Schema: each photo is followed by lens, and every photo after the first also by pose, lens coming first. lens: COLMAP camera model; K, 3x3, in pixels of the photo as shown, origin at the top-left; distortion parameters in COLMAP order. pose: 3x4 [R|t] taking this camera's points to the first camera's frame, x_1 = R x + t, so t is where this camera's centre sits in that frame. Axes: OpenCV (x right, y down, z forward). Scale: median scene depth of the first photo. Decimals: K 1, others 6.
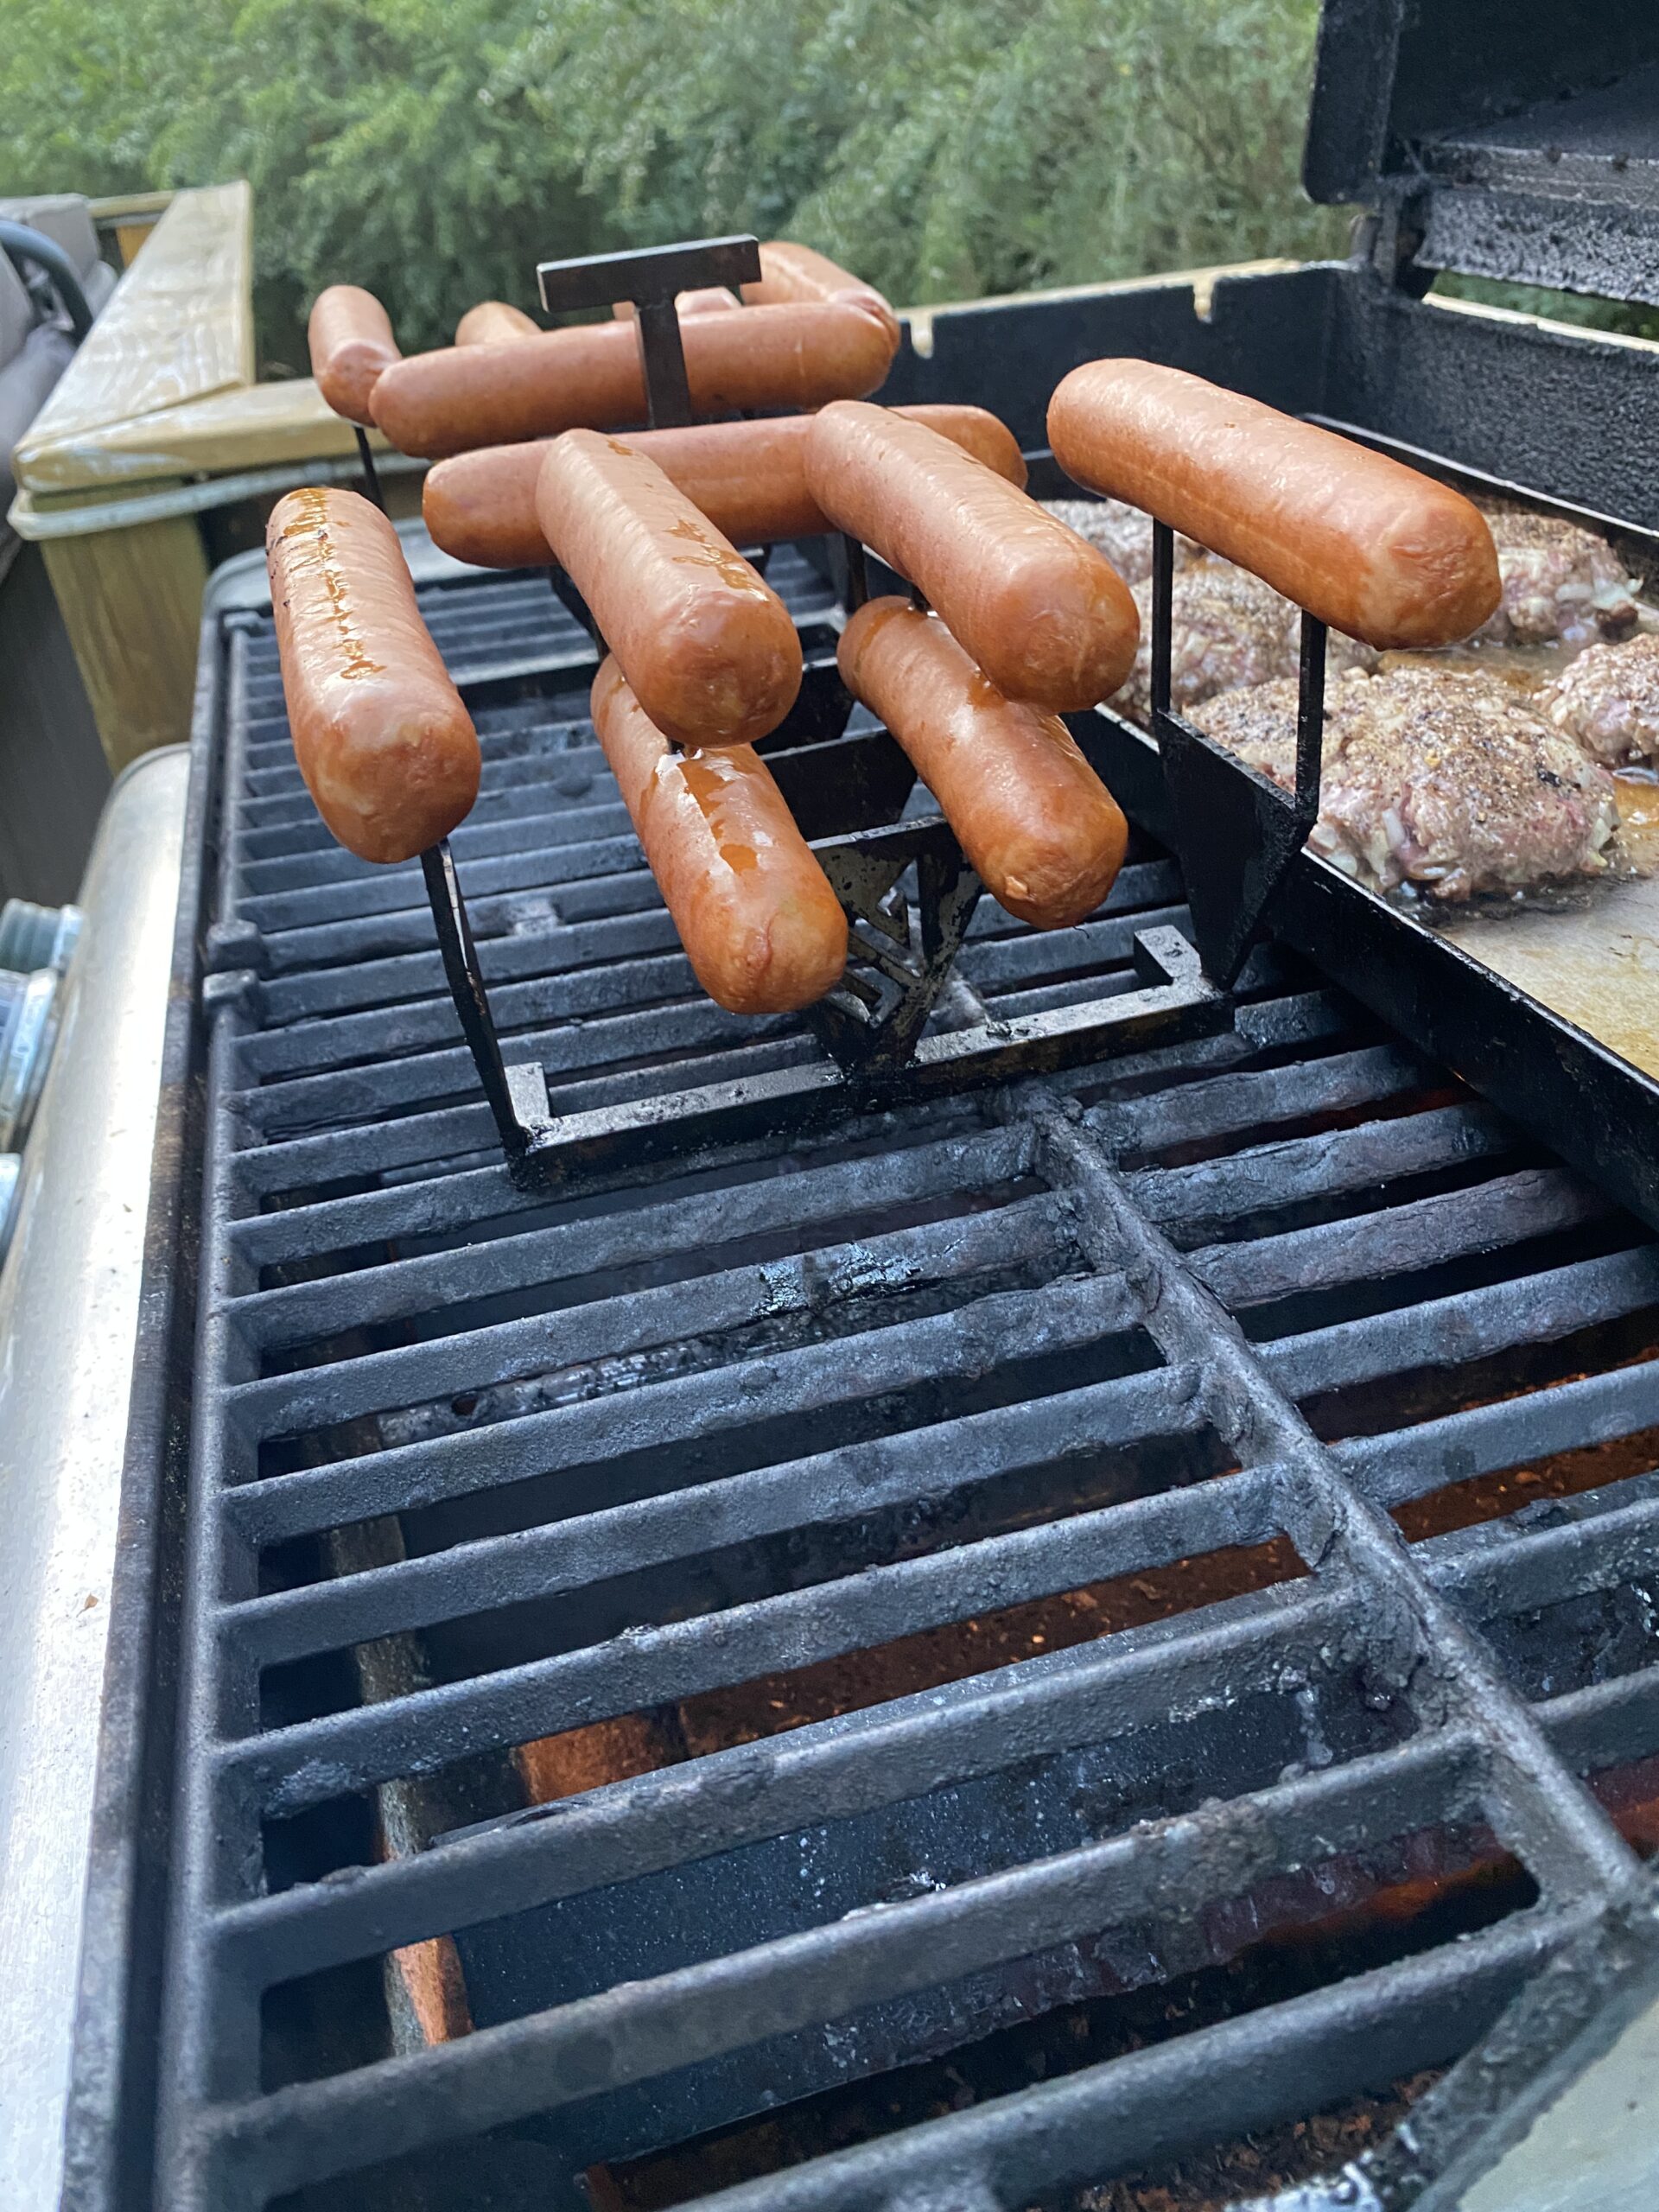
lens RADIAL K [[1696.4, 0, 825.5], [0, 1696.4, 1104.8], [0, 0, 1]] dist [-0.001065, -0.006626]
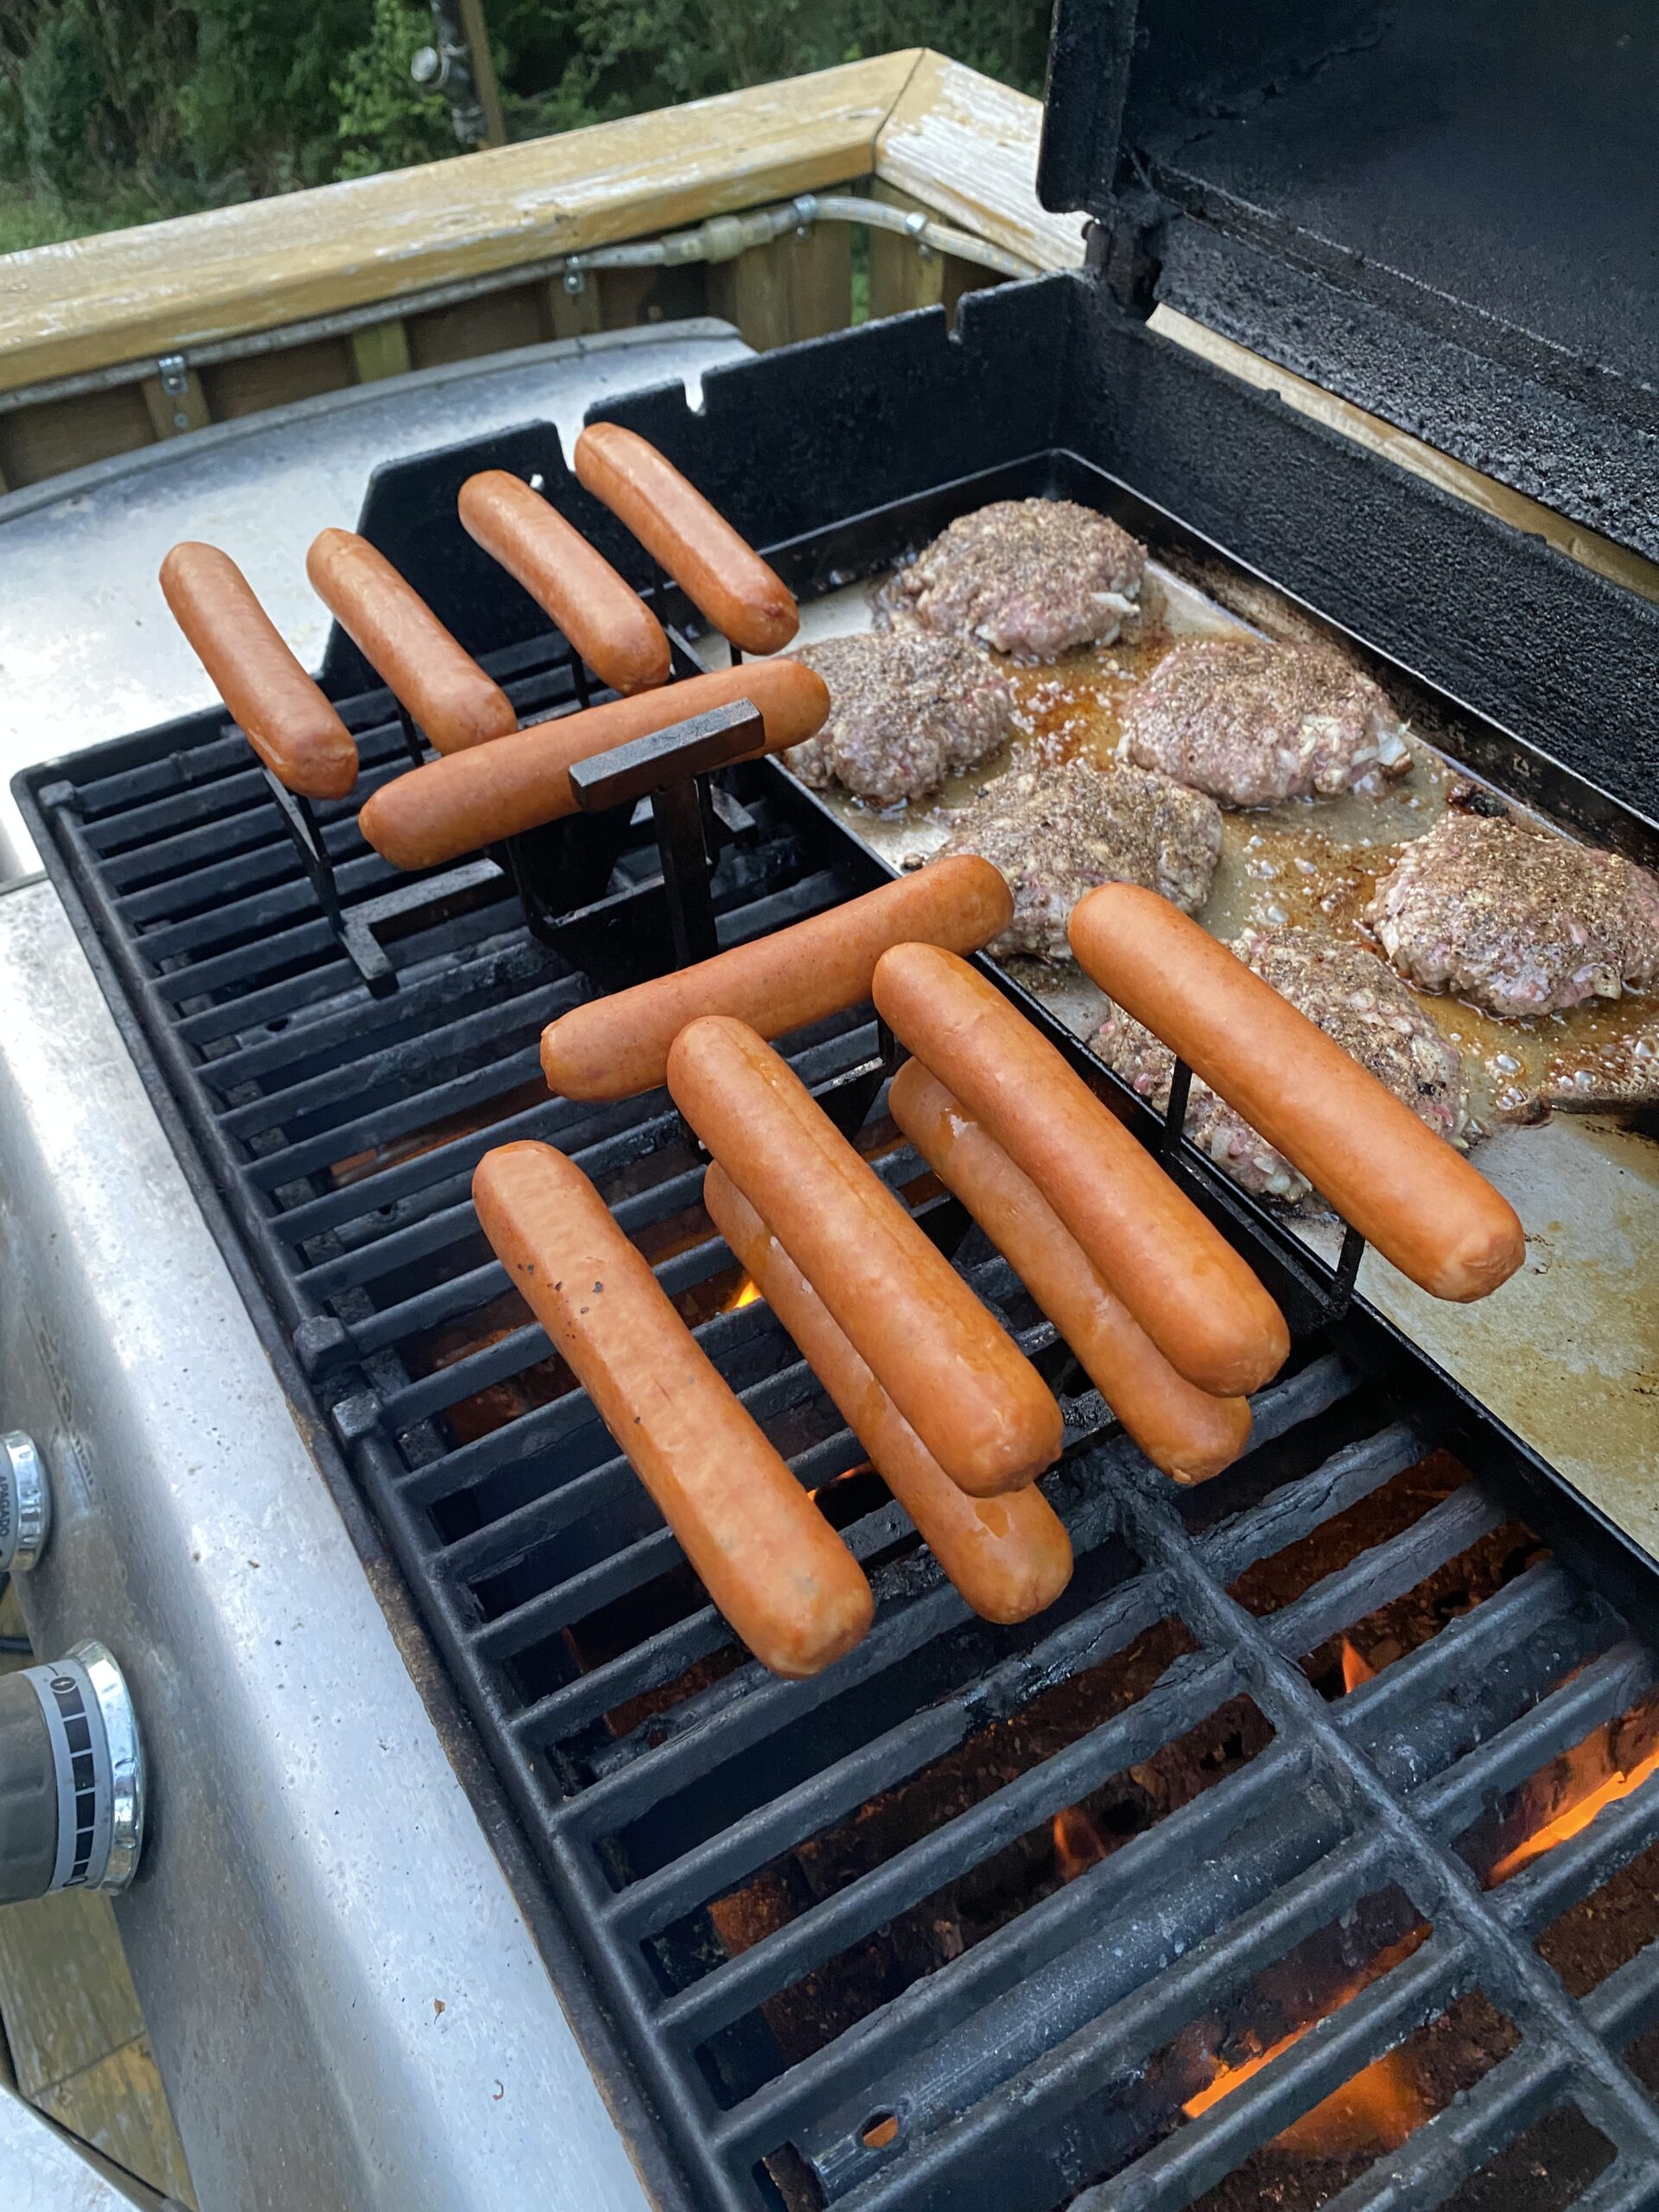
lens RADIAL K [[1653.3, 0, 829.5], [0, 1653.3, 1106.0], [0, 0, 1]] dist [0.004785, 0.006026]
pose [[0.964958, -0.162996, 0.205643, -0.245338], [0.109538, 0.962347, 0.248776, -0.506853], [-0.238450, -0.217532, 0.946478, -0.063089]]
